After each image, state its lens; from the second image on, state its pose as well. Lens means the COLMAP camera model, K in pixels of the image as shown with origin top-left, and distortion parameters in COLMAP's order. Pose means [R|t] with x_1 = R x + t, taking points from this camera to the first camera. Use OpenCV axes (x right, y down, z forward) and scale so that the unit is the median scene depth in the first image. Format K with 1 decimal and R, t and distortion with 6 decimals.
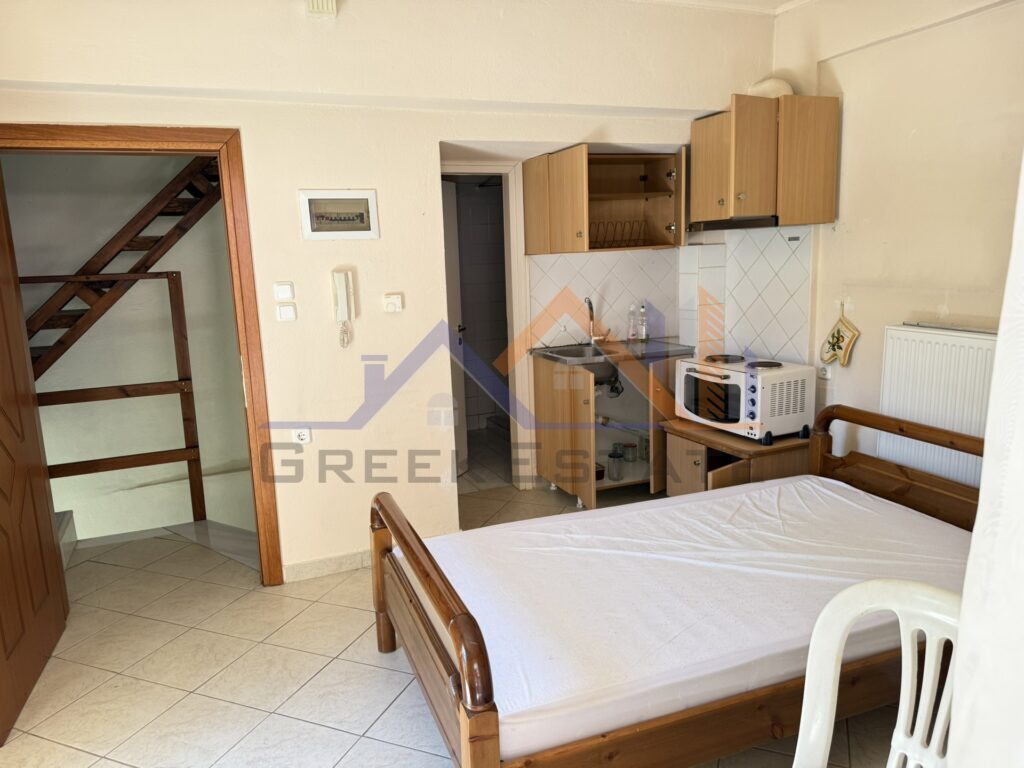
lens RADIAL K [[719.0, 0, 507.5], [0, 719.0, 387.3], [0, 0, 1]] dist [0.141607, -0.244339]
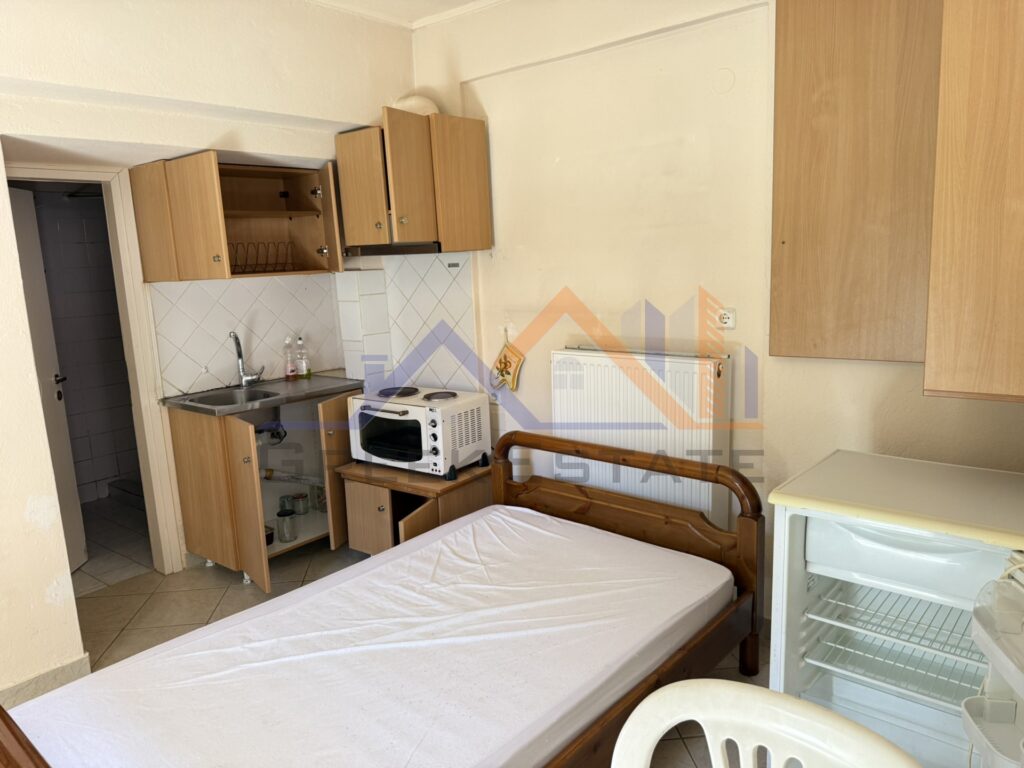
lens RADIAL K [[719.0, 0, 507.5], [0, 719.0, 387.3], [0, 0, 1]] dist [0.141607, -0.244339]
pose [[0.882717, -0.087338, 0.461716, -0.005990], [0.098489, 0.995138, -0.000052, -0.033947], [-0.459467, 0.045520, 0.887028, 0.120989]]
